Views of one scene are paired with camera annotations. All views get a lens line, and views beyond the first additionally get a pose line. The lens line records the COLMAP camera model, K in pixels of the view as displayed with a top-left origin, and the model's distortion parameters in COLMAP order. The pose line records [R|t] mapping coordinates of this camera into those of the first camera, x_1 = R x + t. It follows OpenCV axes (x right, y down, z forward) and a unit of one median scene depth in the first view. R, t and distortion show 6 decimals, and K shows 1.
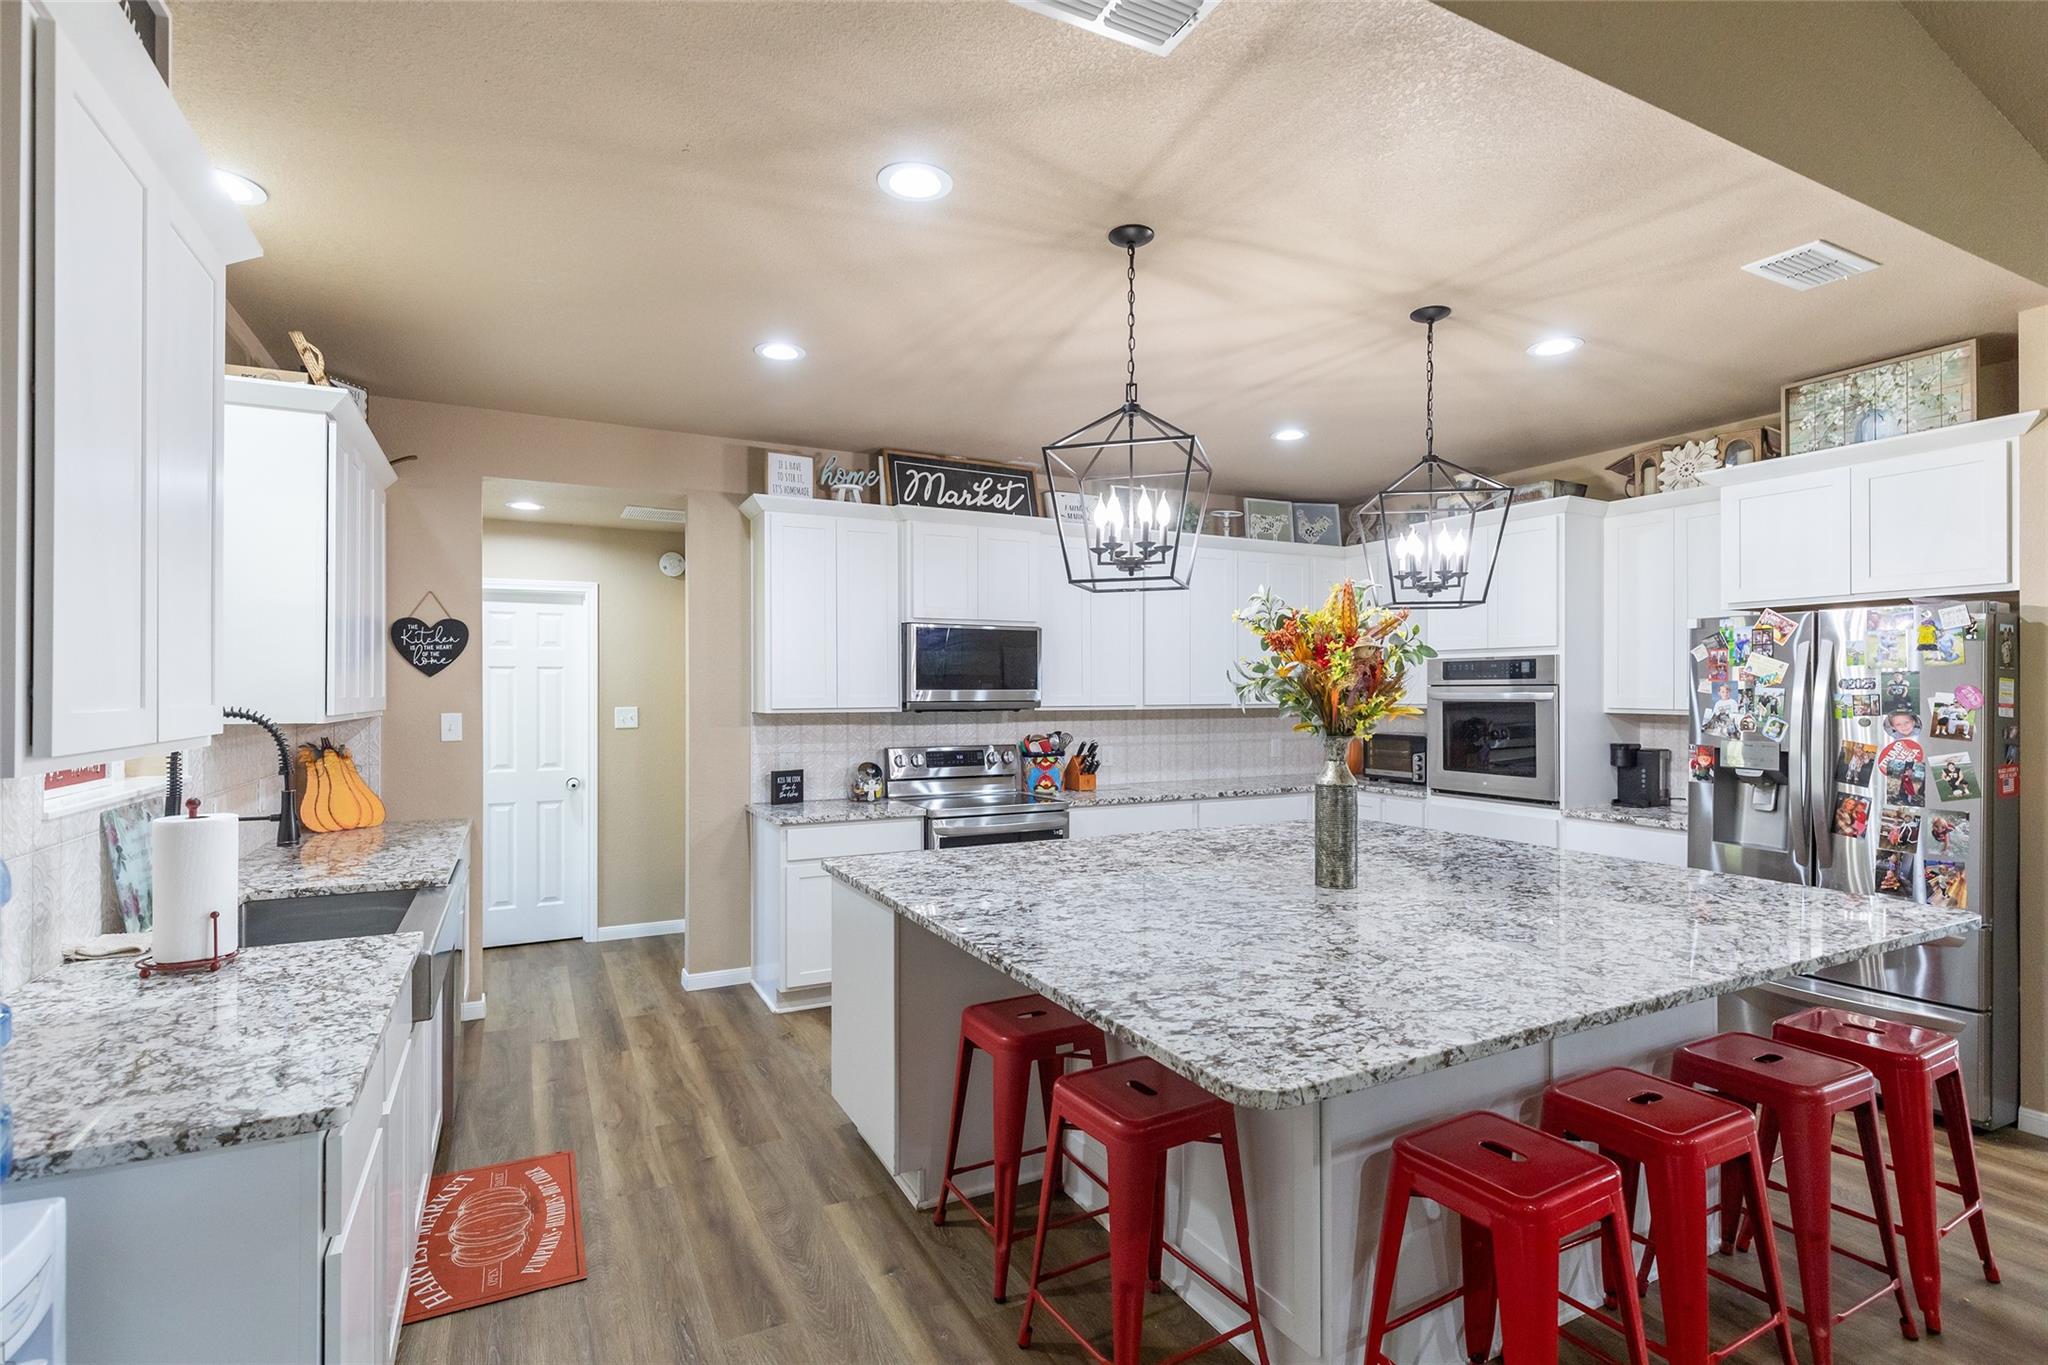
lens RADIAL K [[993.4, 0, 1058.0], [0, 993.4, 686.2], [0, 0, 1]] dist [0.000909, 0.000094]
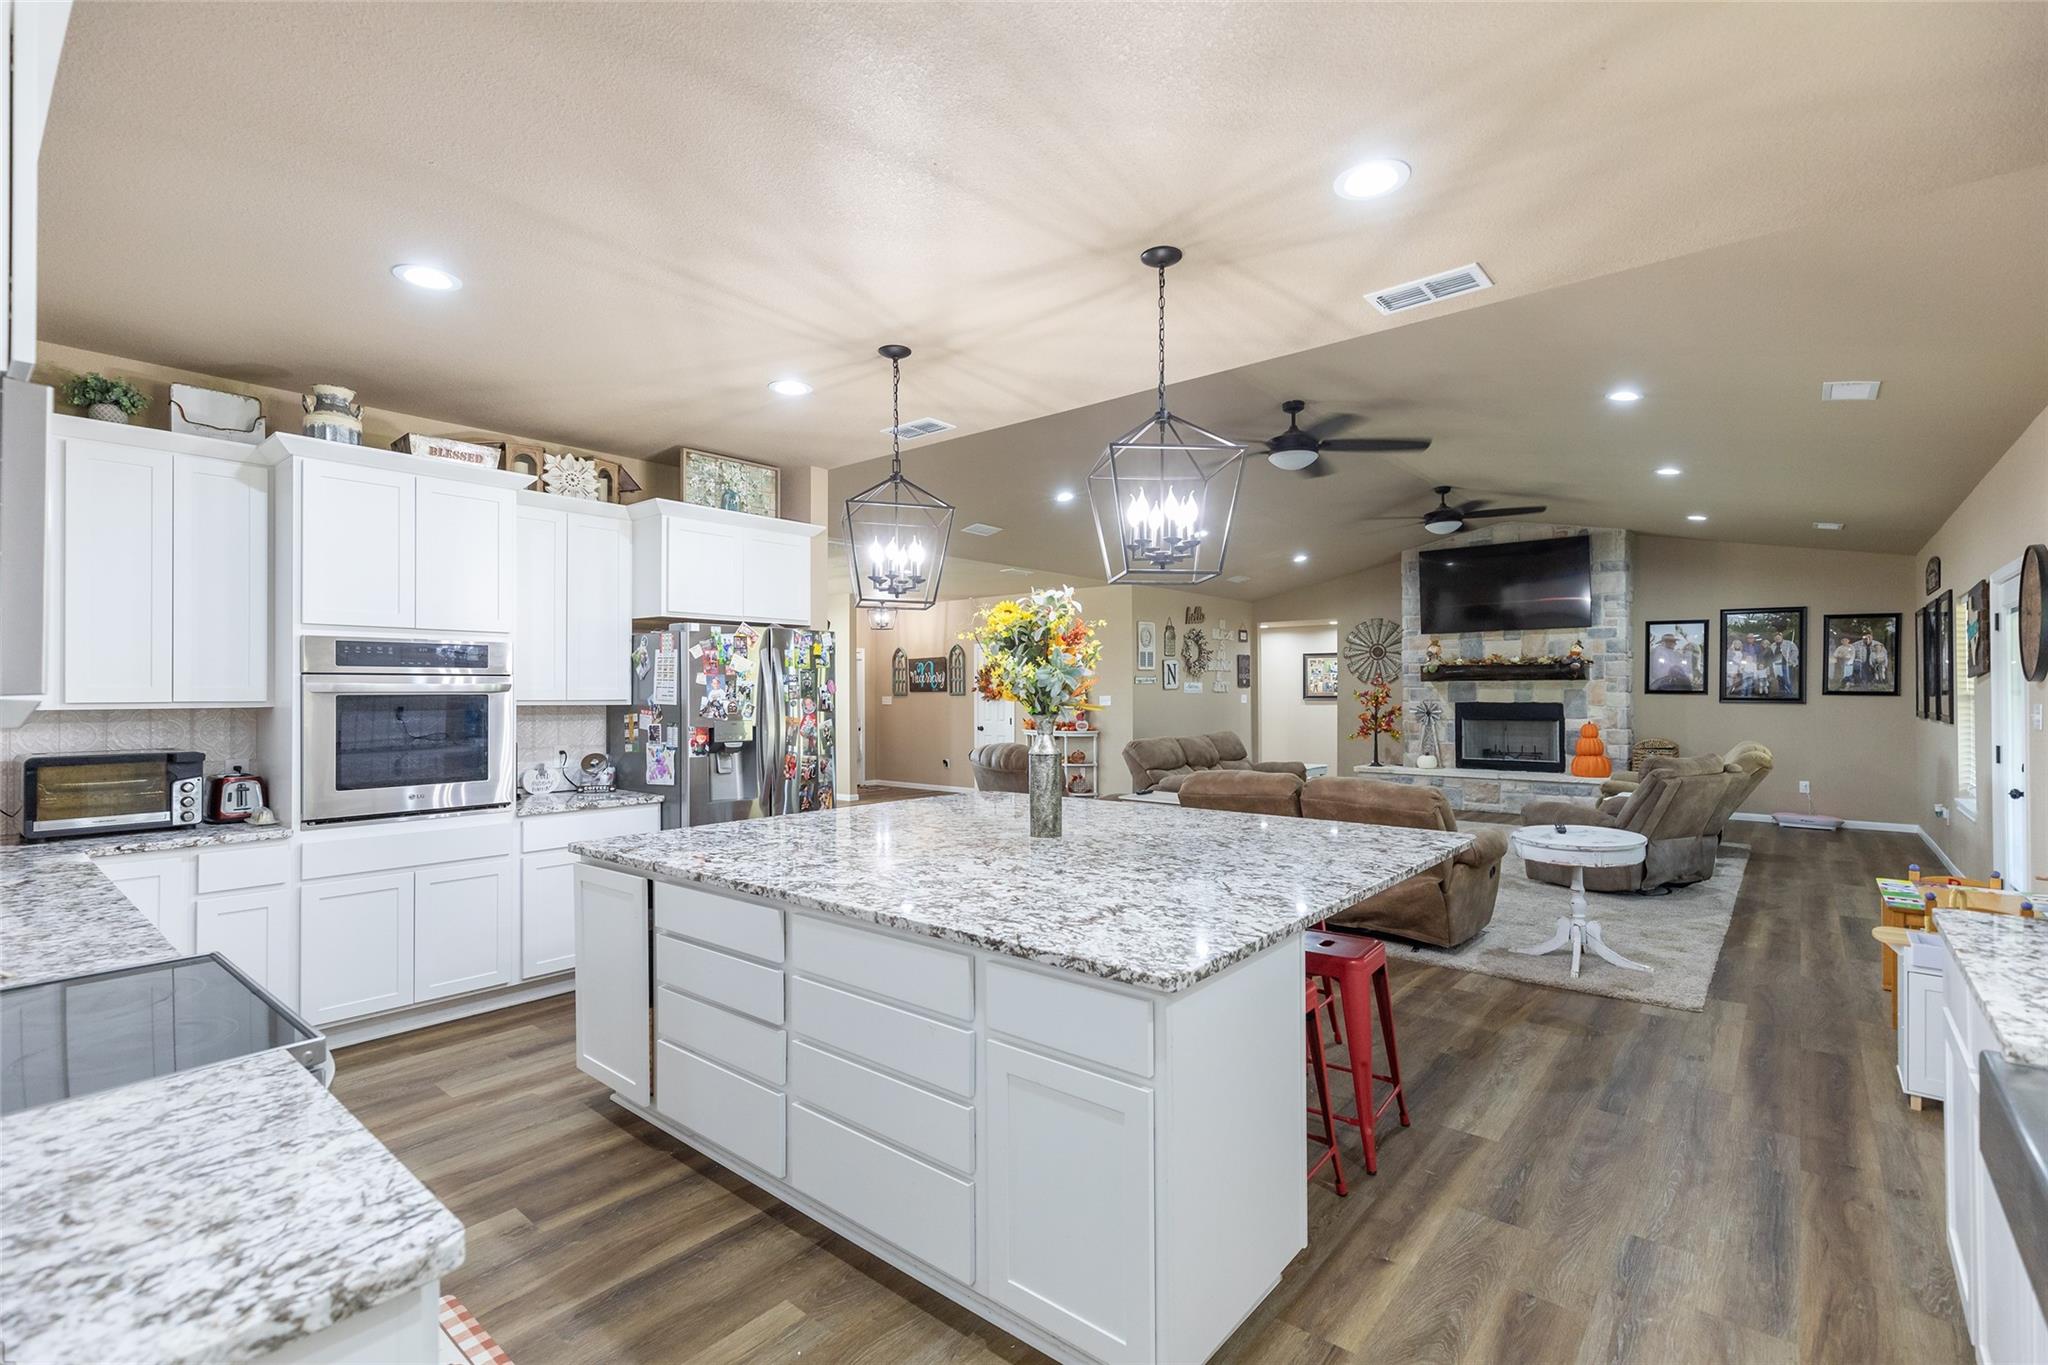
lens RADIAL K [[918.4, 0, 1021.5], [0, 918.4, 687.7], [0, 0, 1]] dist [0.004906, -0.000501]
pose [[-0.368860, 0.001982, 0.929483, -0.594033], [-0.002188, 0.999993, -0.003000, 0.014576], [-0.929482, -0.003141, -0.368854, 1.120106]]
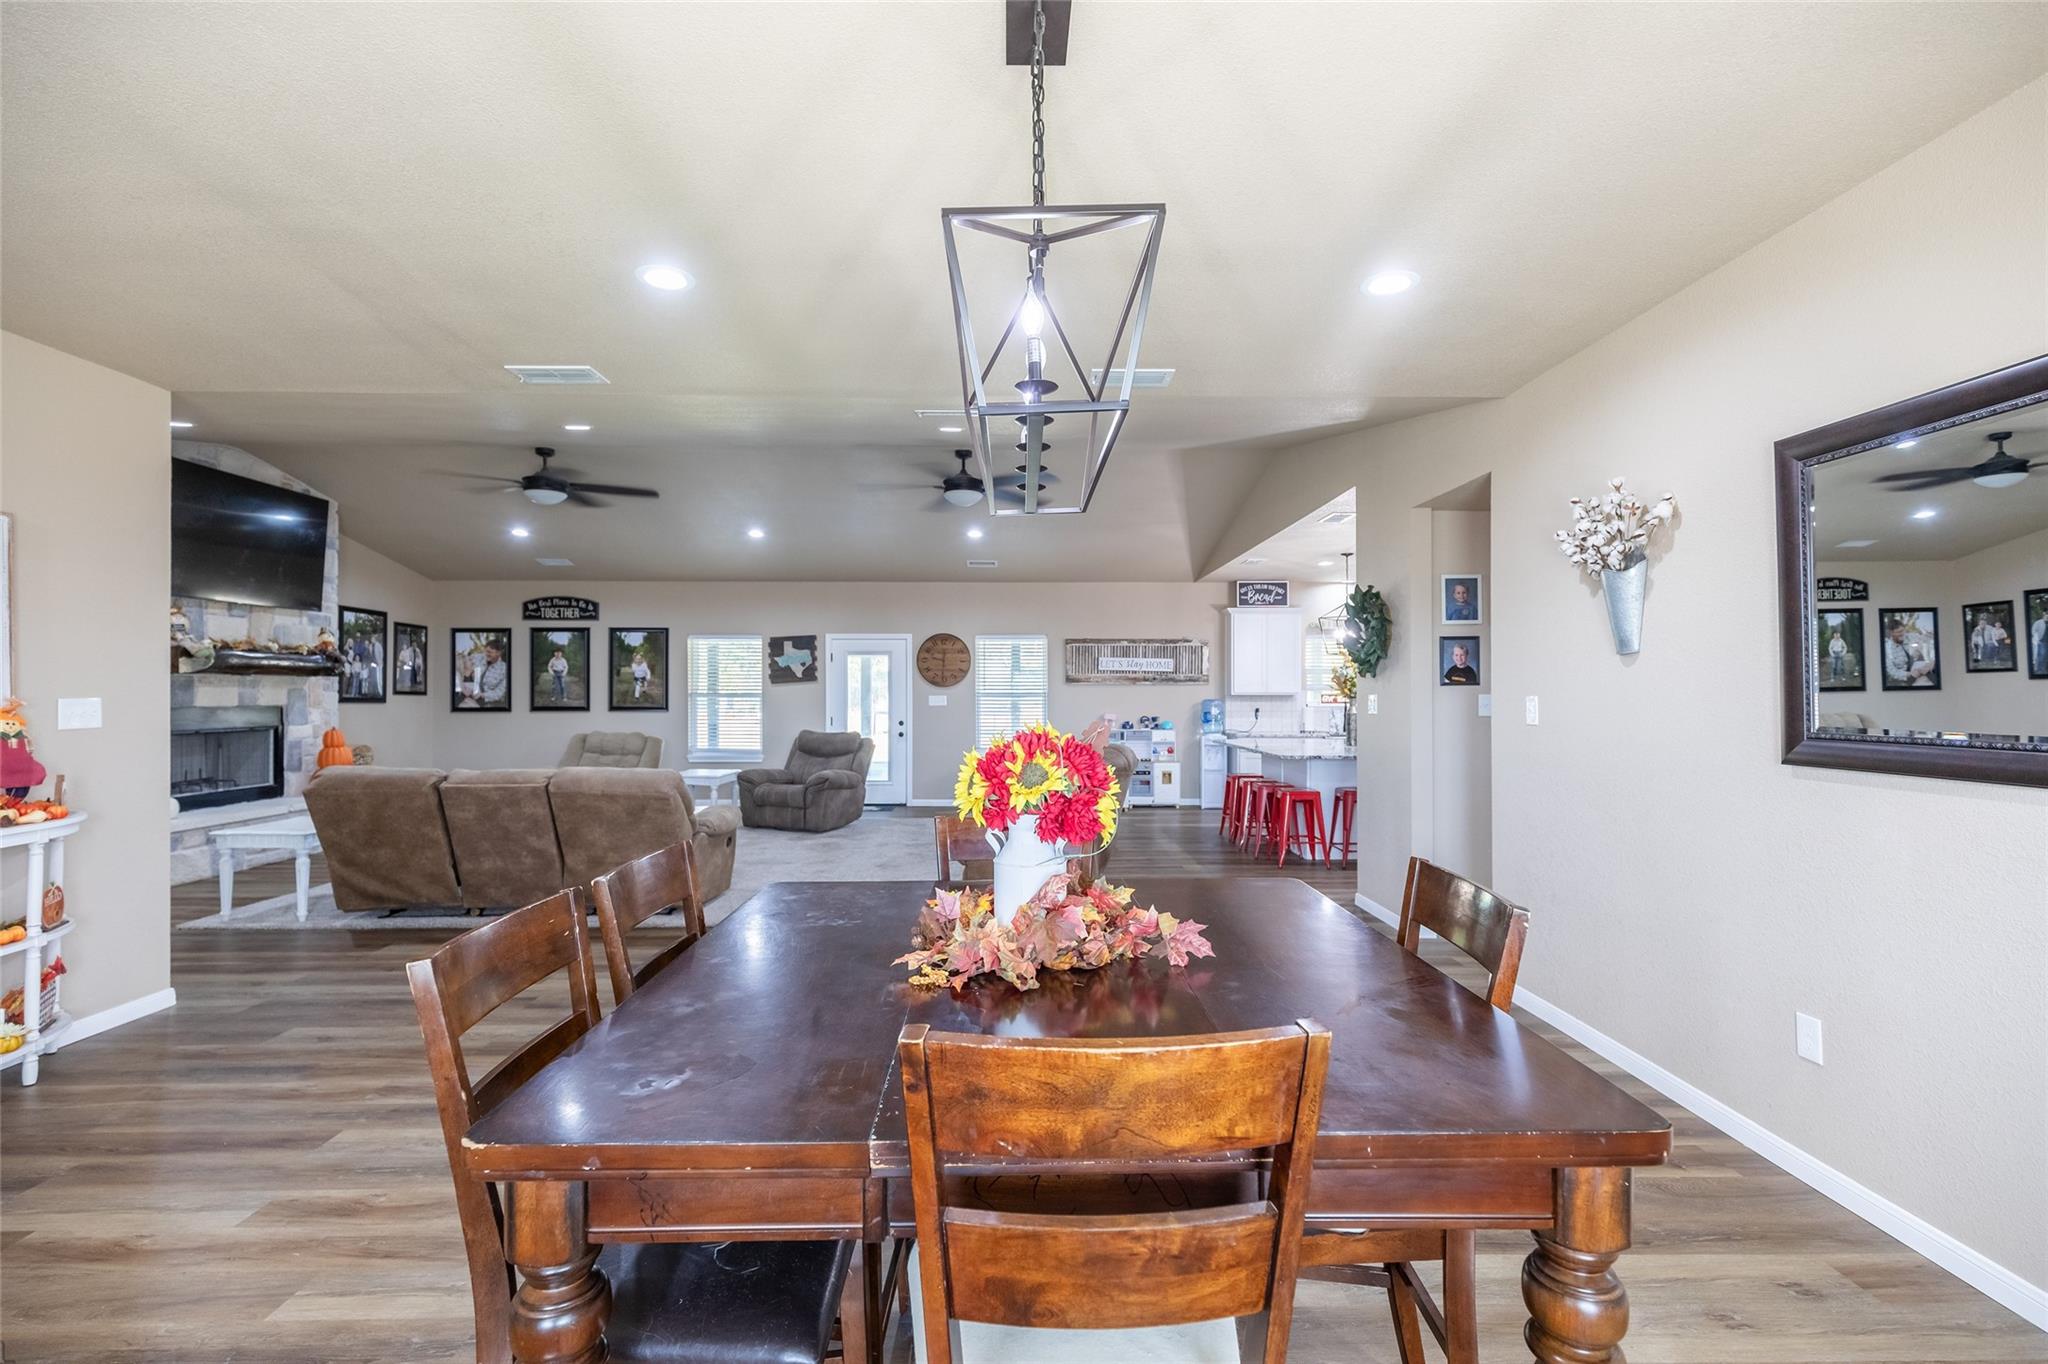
lens RADIAL K [[918.4, 0, 1021.5], [0, 918.4, 687.2], [0, 0, 1]] dist [0.004906, -0.000501]
pose [[-0.453984, -0.007760, -0.890976, 2.555362], [0.002374, 0.999948, -0.009918, 0.031410], [0.891007, -0.006618, -0.453941, 1.066976]]
